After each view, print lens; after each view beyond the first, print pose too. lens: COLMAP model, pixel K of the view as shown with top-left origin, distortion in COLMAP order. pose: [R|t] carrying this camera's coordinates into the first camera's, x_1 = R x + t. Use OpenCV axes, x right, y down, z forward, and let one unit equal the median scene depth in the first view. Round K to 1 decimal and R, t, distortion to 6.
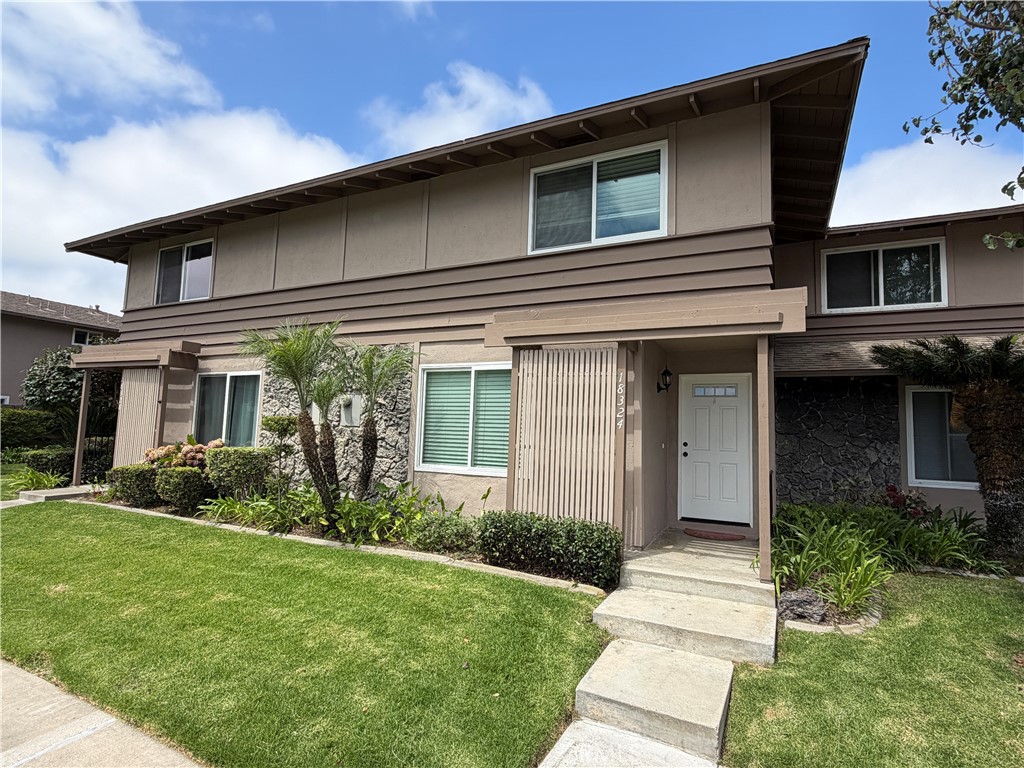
lens RADIAL K [[538.8, 0, 511.0], [0, 538.8, 384.7], [0, 0, 1]] dist [-0.004353, 0.001961]
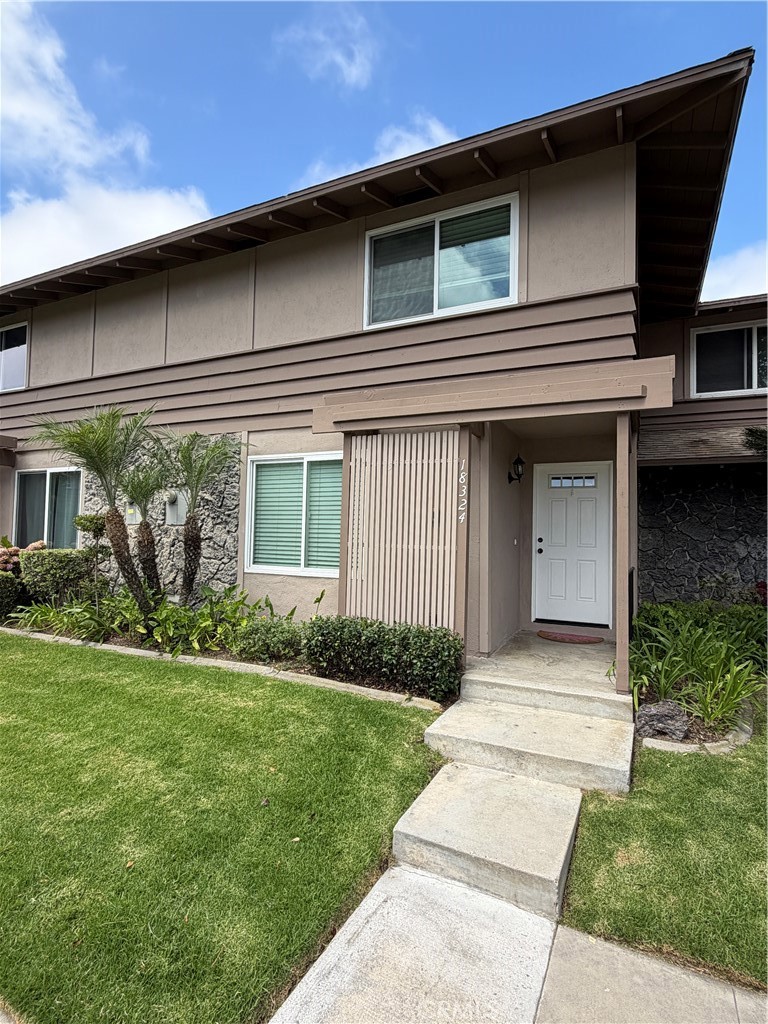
lens RADIAL K [[538.8, 0, 385.3], [0, 538.8, 512.6], [0, 0, 1]] dist [-0.004353, 0.001961]
pose [[0.999863, -0.011761, 0.011625, 0.061071], [0.011138, 0.998568, 0.052321, 0.015939], [-0.012224, -0.052184, 0.998563, 0.109149]]
